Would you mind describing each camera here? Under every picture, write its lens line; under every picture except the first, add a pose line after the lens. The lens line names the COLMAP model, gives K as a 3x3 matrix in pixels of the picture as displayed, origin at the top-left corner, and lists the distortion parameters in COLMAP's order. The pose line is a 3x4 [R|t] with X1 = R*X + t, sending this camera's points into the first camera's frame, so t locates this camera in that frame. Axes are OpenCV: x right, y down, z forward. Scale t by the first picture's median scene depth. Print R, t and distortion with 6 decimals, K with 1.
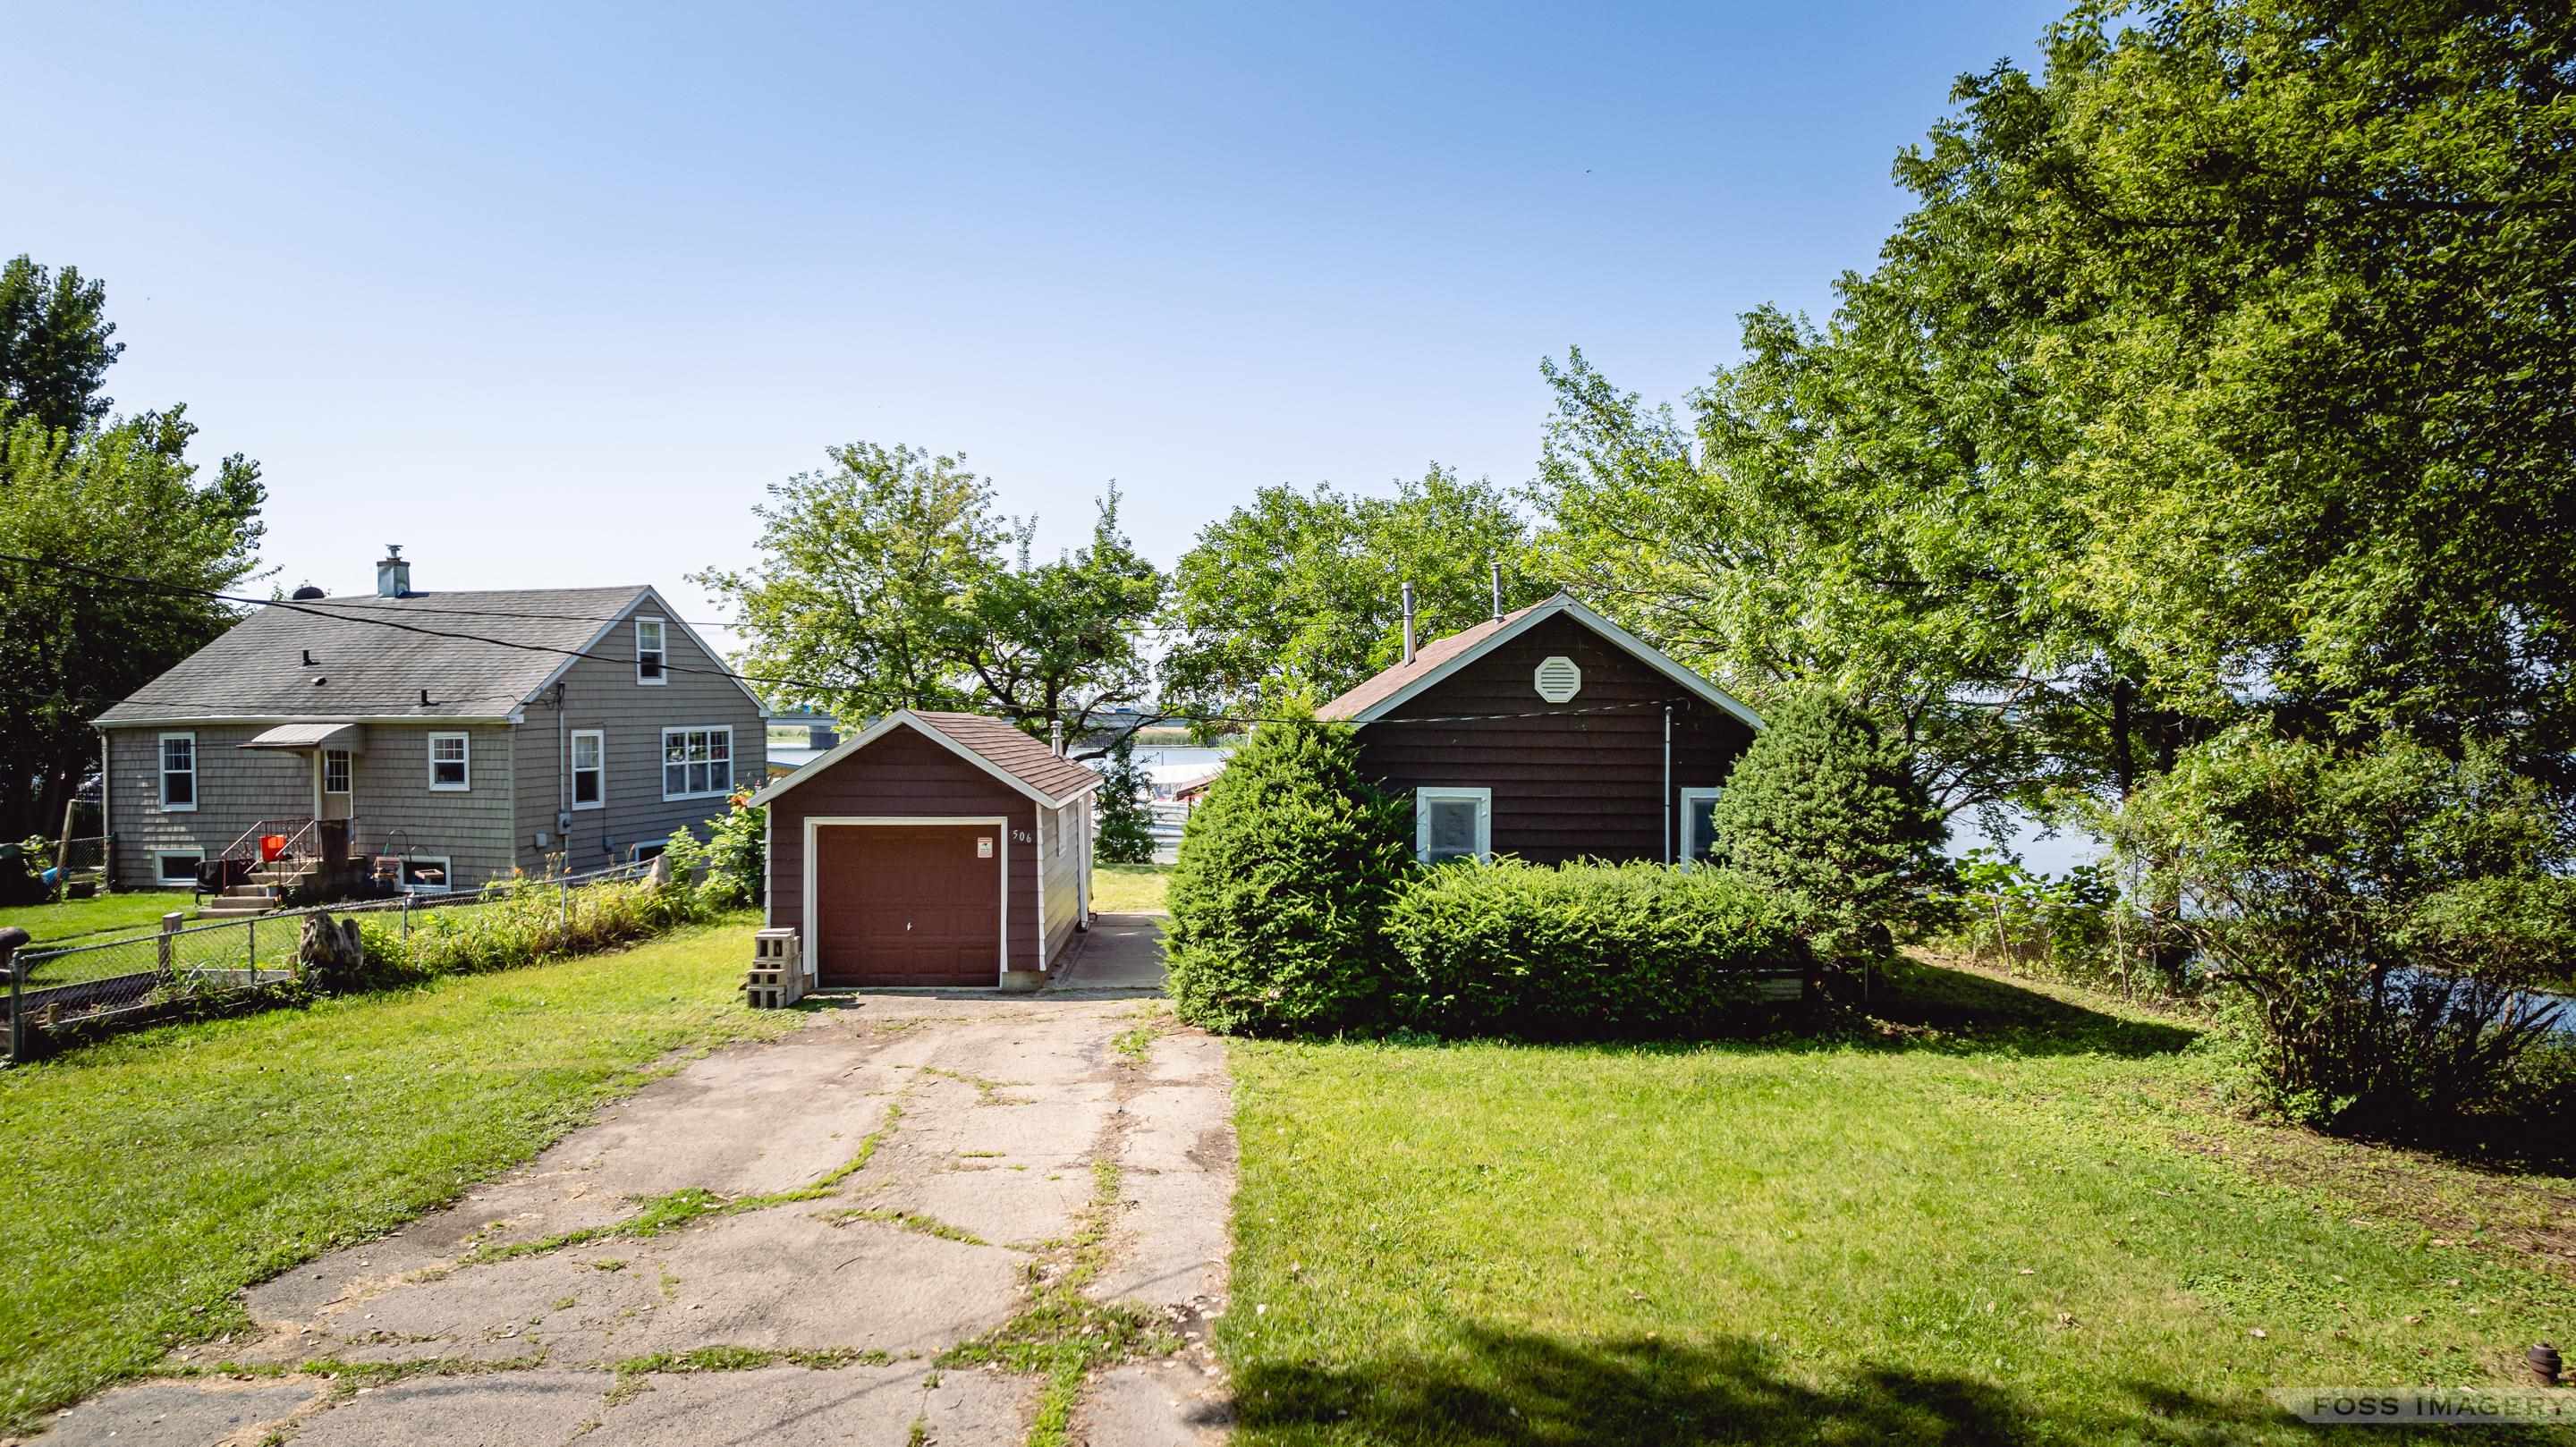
lens RADIAL K [[1669.2, 0, 1288.0], [0, 1669.2, 723.5], [0, 0, 1]] dist [-0.070013, 0.070719]
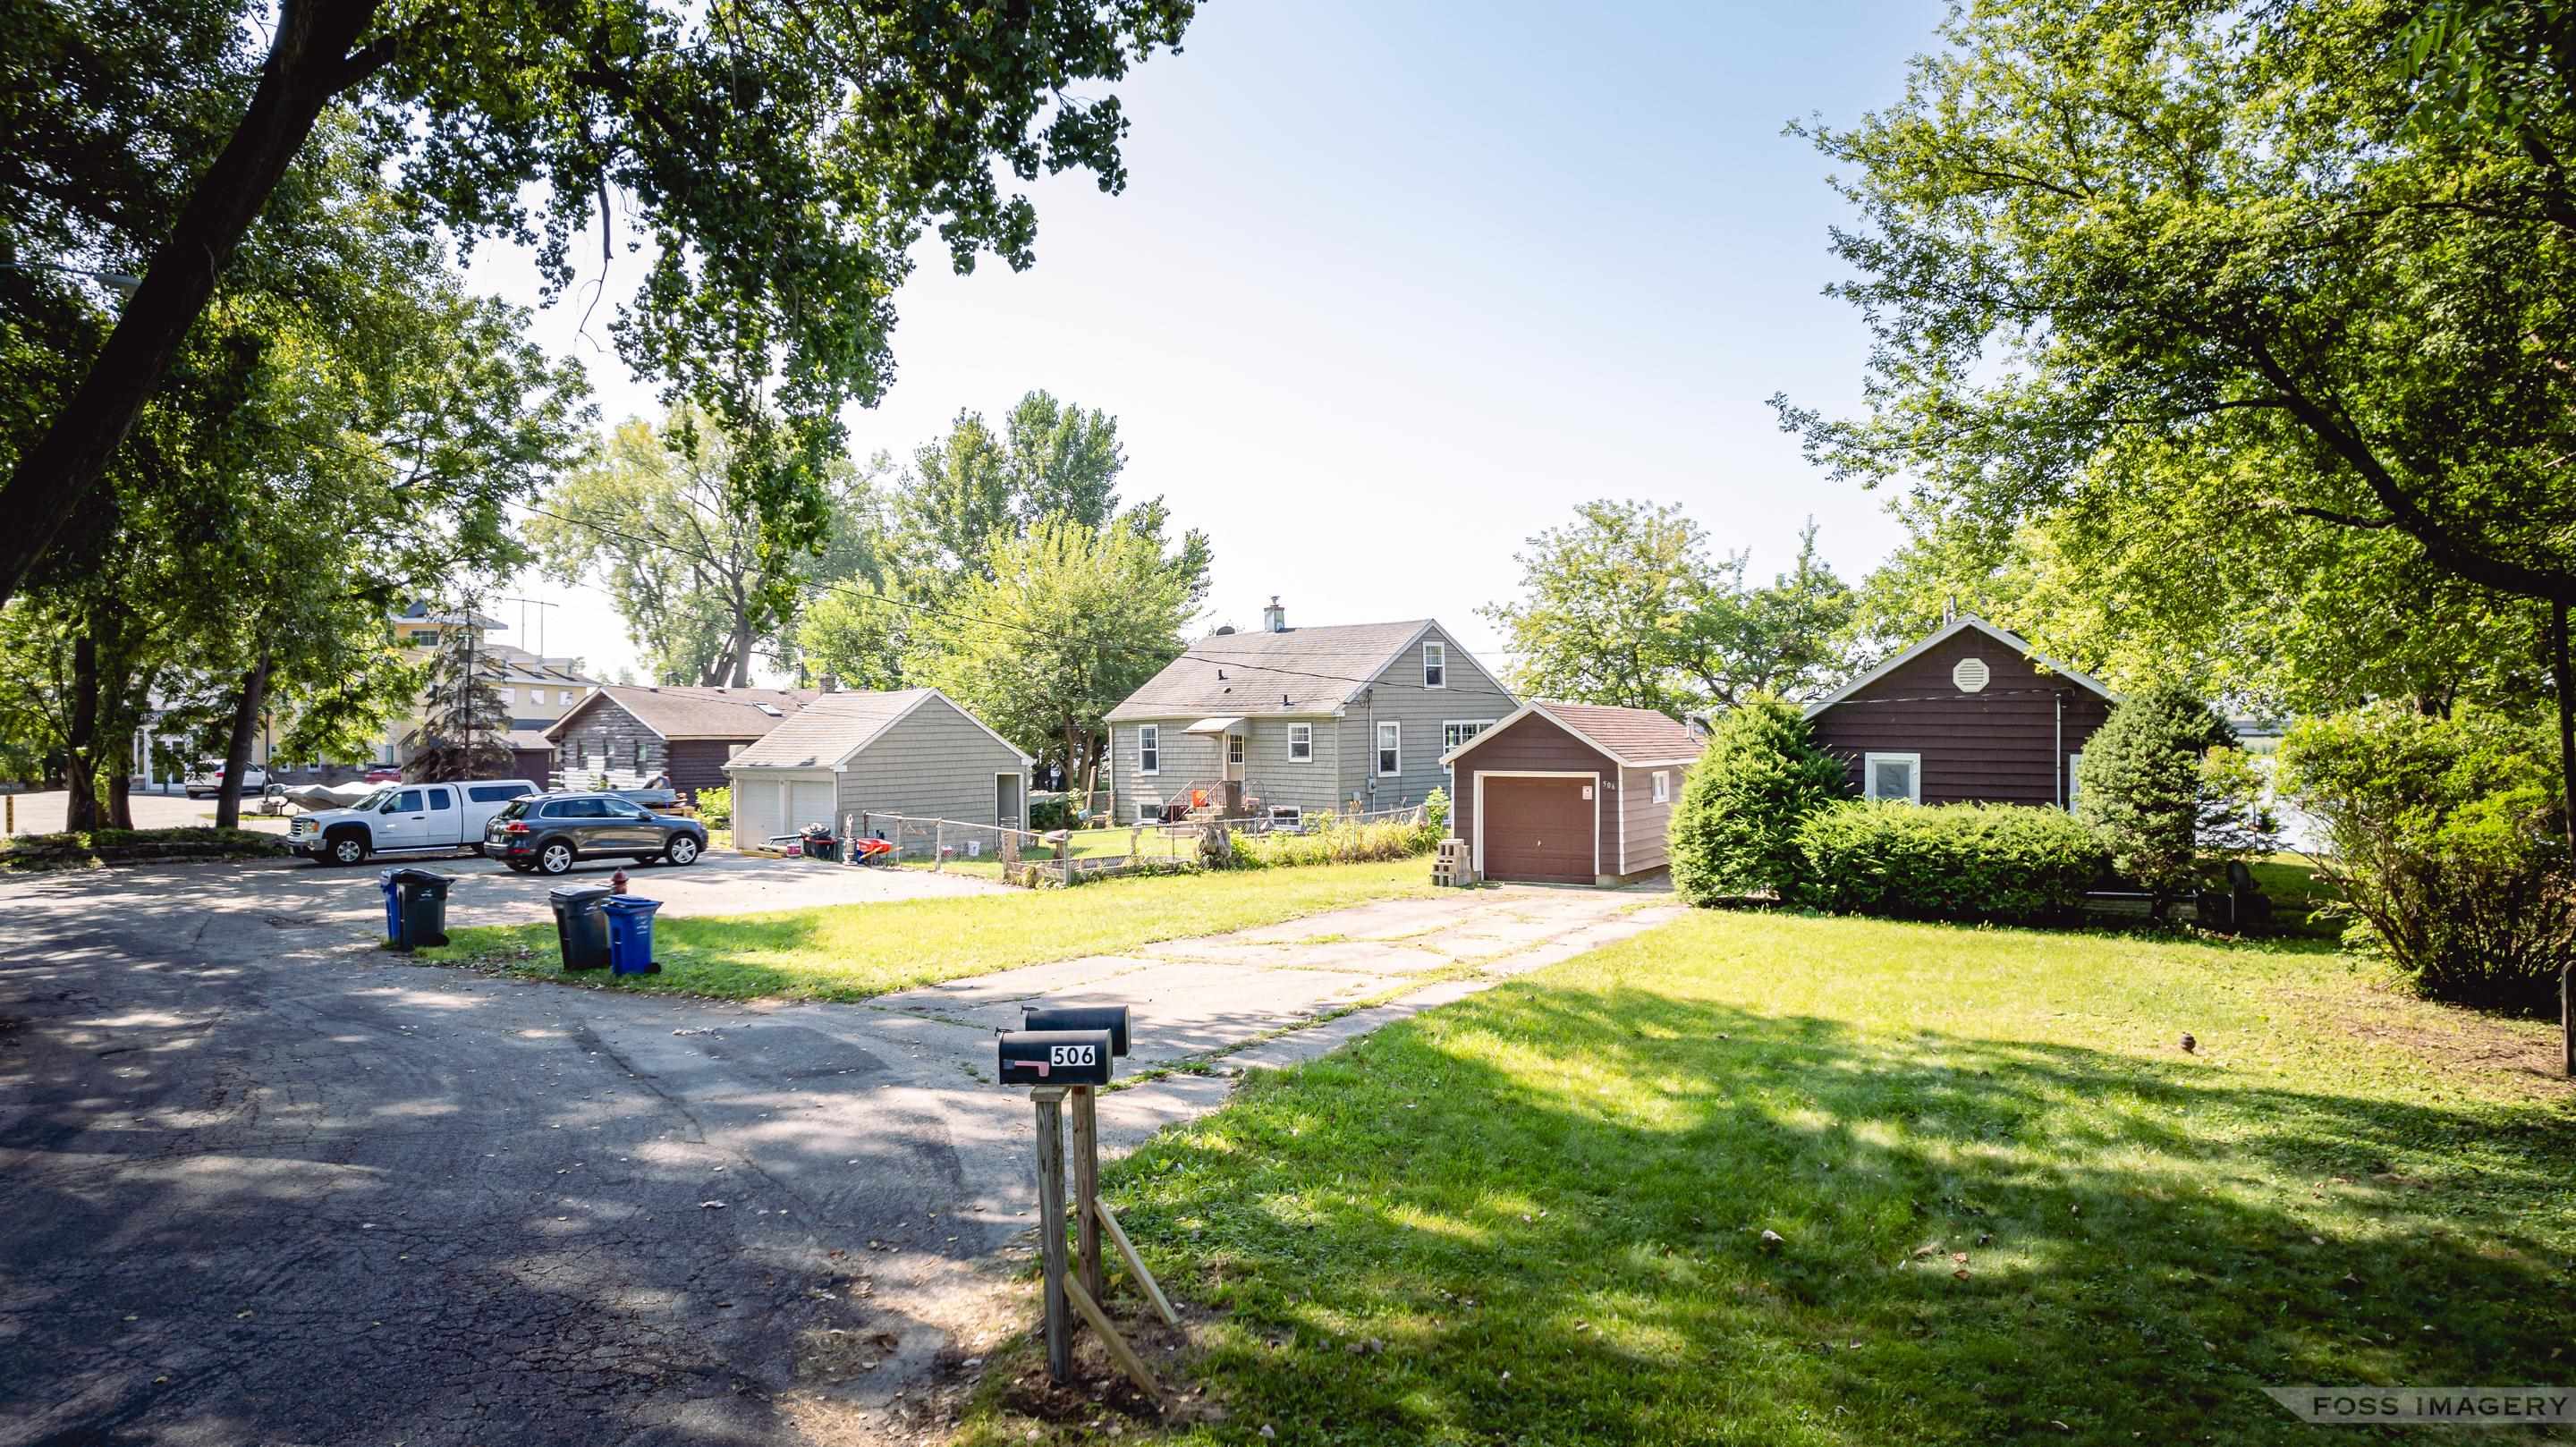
lens RADIAL K [[1669.2, 0, 1288.0], [0, 1669.2, 723.5], [0, 0, 1]] dist [-0.070013, 0.070719]
pose [[0.864325, -0.002464, -0.502928, 0.348990], [-0.000363, 0.999985, -0.005524, 0.020463], [0.502933, 0.004957, 0.864311, -0.450532]]
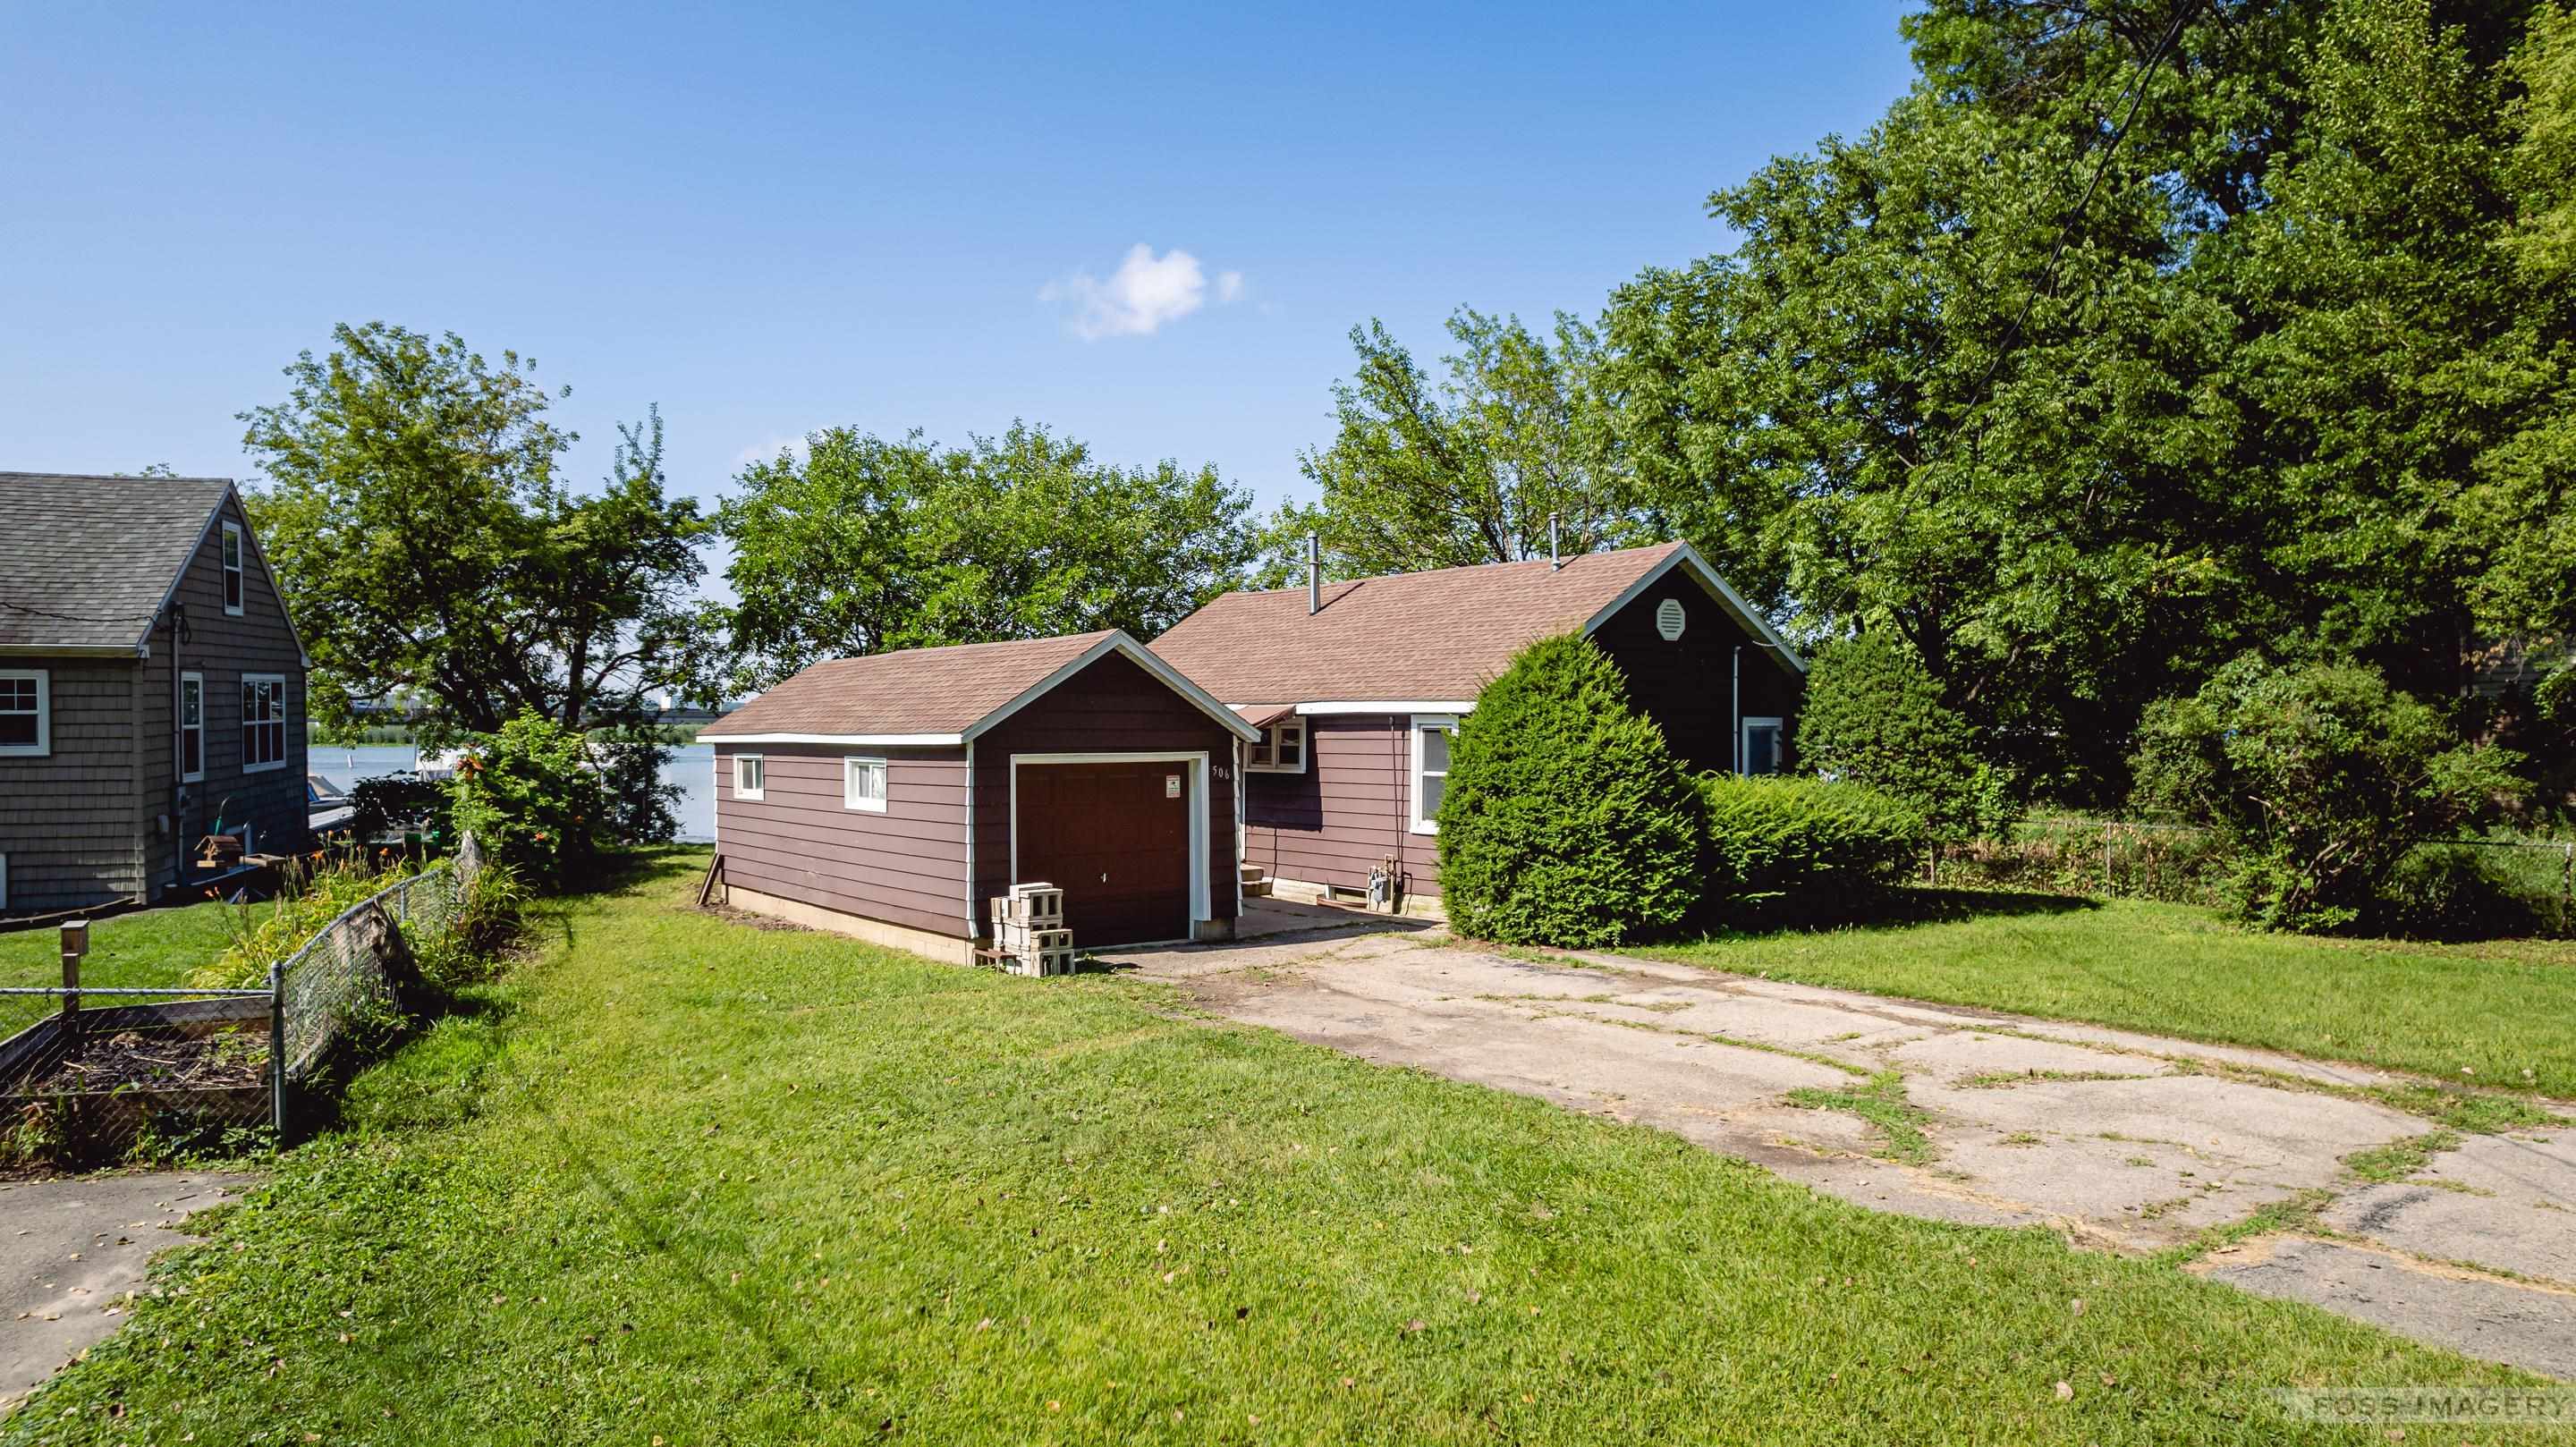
lens RADIAL K [[1669.2, 0, 1288.0], [0, 1669.2, 723.5], [0, 0, 1]] dist [-0.070013, 0.070719]
pose [[0.831283, -0.001967, 0.555846, -0.645095], [0.001731, 0.999998, 0.000951, 0.040029], [-0.555847, 0.000172, 0.831285, 0.212388]]
